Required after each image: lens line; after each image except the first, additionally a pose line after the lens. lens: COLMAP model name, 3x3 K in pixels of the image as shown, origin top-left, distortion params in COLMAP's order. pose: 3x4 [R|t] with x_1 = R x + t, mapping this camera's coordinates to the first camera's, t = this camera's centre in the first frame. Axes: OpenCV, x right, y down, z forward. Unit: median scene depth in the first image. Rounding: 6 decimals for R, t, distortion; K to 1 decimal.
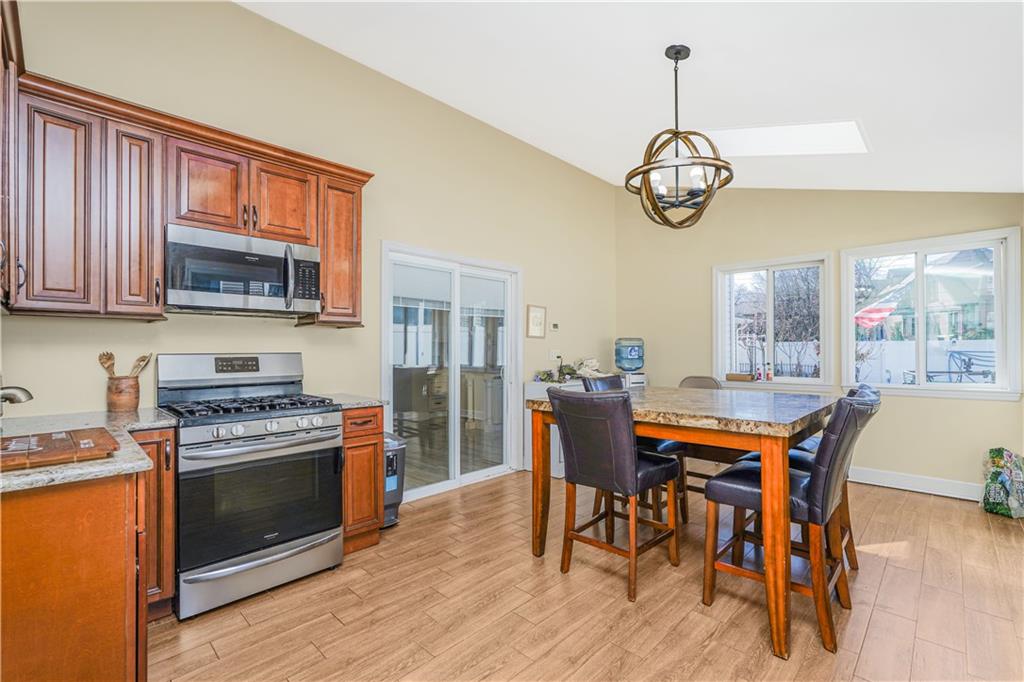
lens RADIAL K [[452.0, 0, 512.2], [0, 452.0, 348.1], [0, 0, 1]] dist [-0.027020, 0.018242]
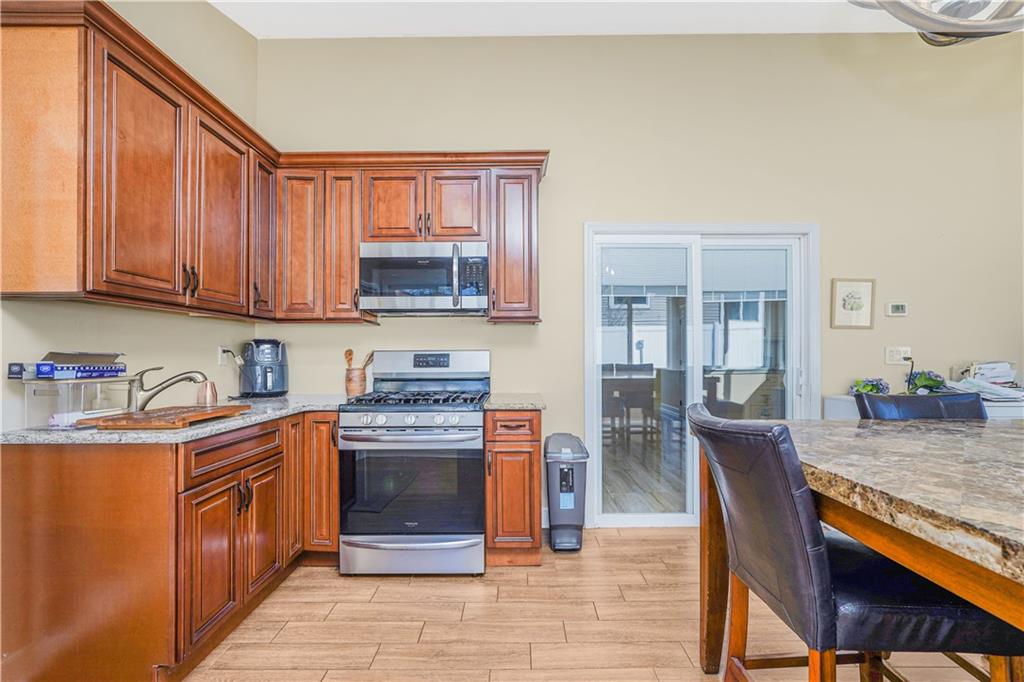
lens RADIAL K [[452.0, 0, 512.2], [0, 452.0, 348.1], [0, 0, 1]] dist [-0.027020, 0.018242]
pose [[0.697707, -0.004952, -0.716366, 0.320066], [0.004113, 0.999987, -0.002907, 0.010238], [0.716371, -0.000918, 0.697718, 0.368294]]
